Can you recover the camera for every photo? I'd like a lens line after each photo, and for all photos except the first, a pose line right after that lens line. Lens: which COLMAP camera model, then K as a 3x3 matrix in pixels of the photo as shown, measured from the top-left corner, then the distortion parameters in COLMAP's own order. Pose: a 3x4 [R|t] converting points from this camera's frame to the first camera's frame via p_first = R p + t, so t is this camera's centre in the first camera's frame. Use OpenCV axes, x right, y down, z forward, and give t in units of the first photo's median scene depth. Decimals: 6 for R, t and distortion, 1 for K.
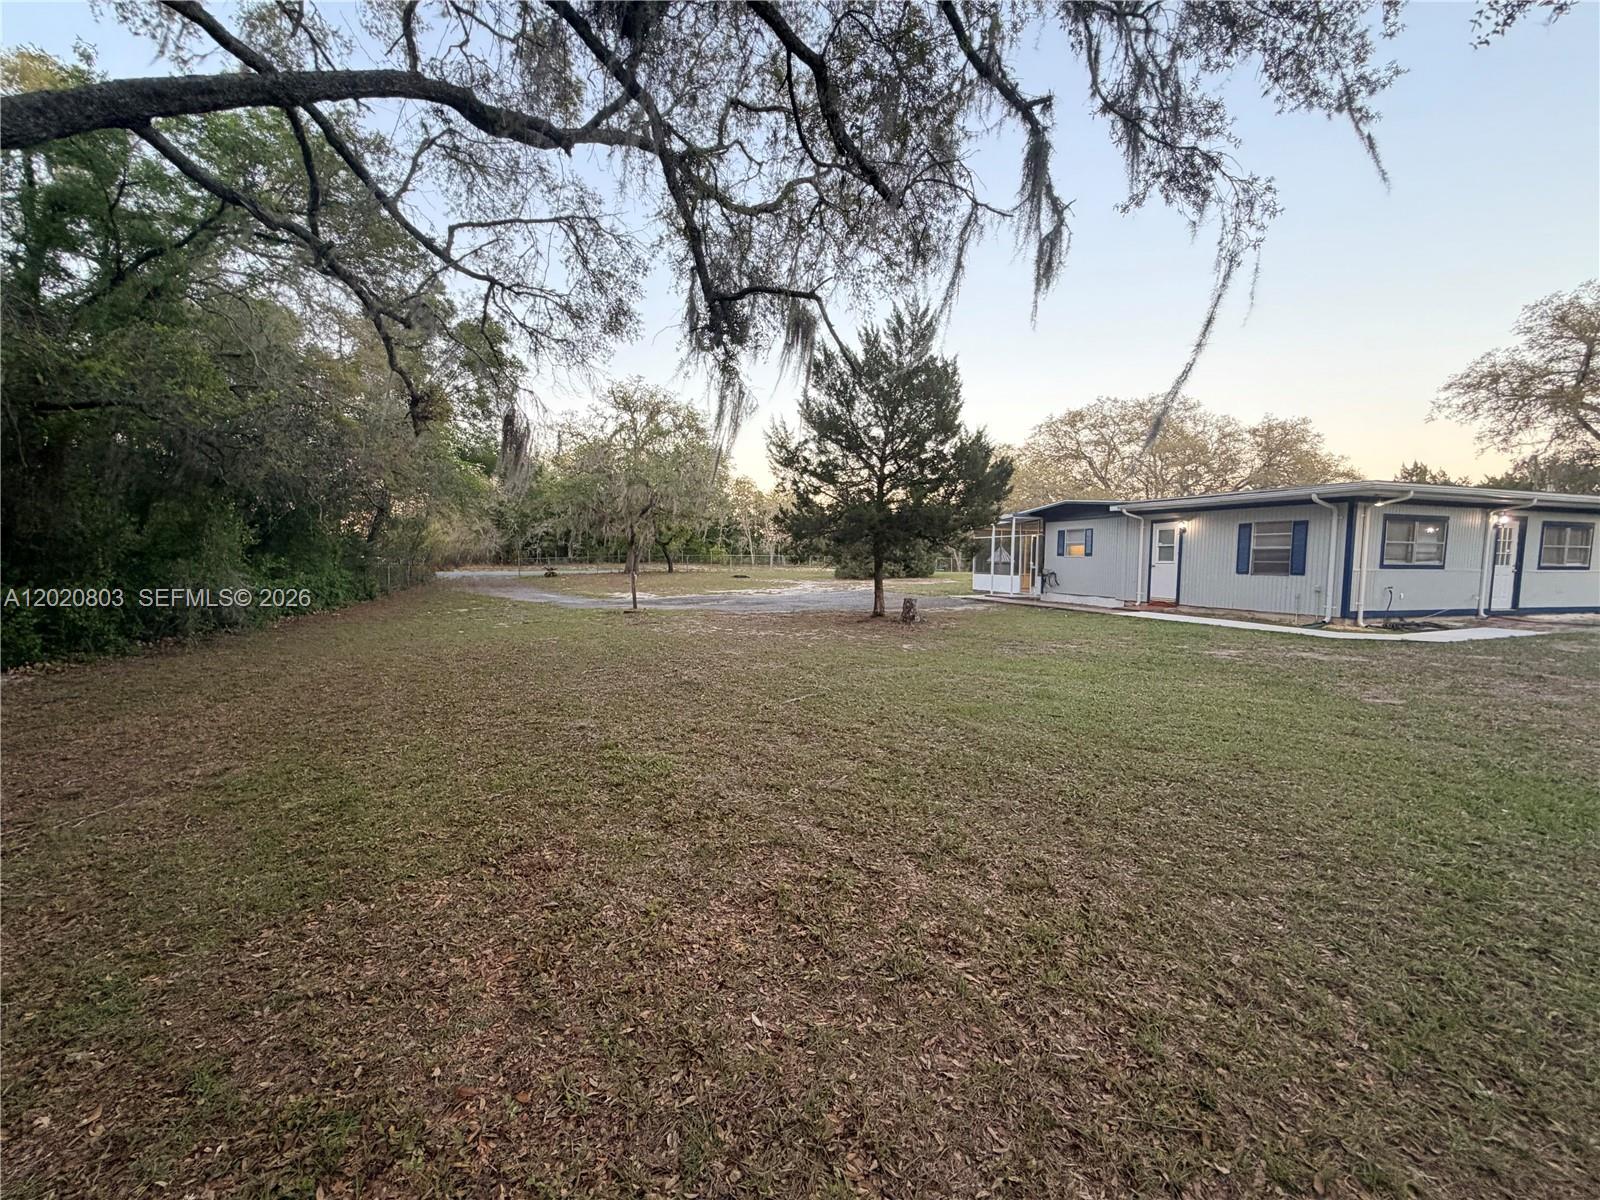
lens RADIAL K [[638.7, 0, 800.4], [0, 638.7, 604.5], [0, 0, 1]] dist [-0.002164, -0.000069]
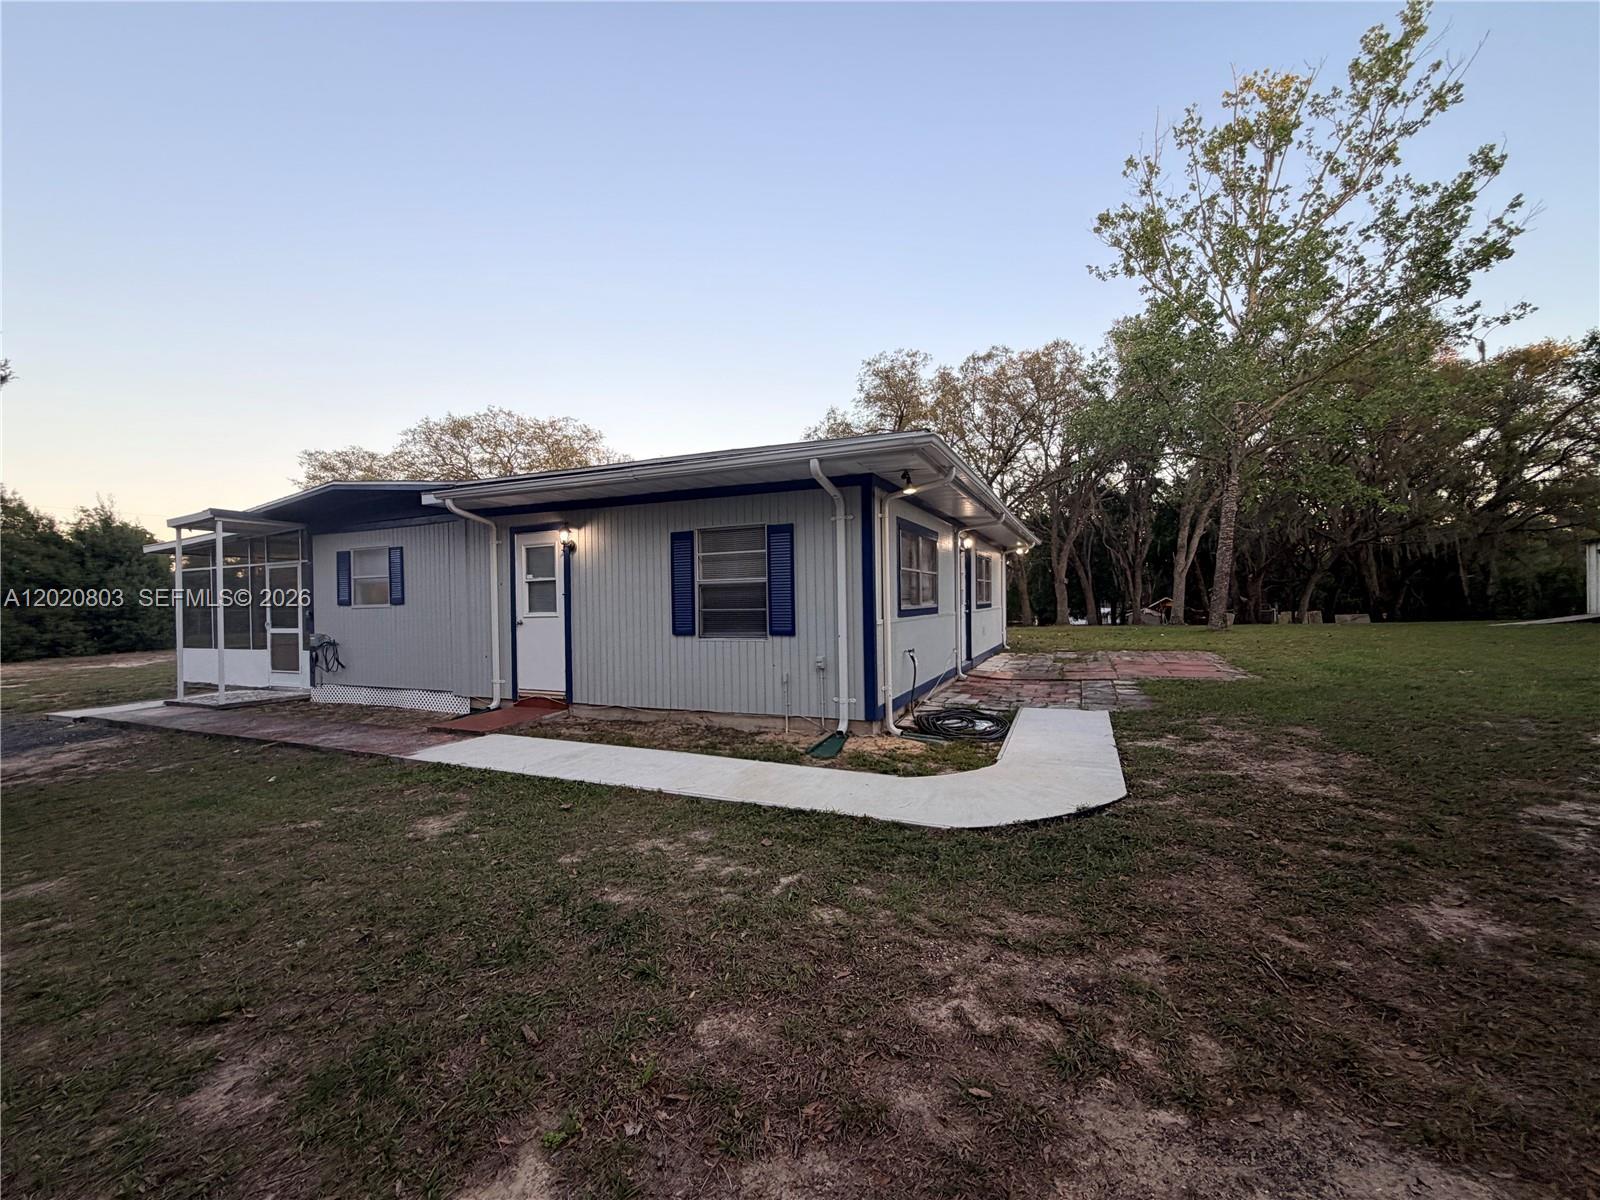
lens RADIAL K [[638.7, 0, 800.4], [0, 638.7, 604.5], [0, 0, 1]] dist [-0.002164, -0.000069]
pose [[0.666224, -0.024750, 0.745341, 0.351487], [0.077384, 0.996348, -0.036085, -0.042220], [-0.741726, 0.081718, 0.665706, 0.547958]]
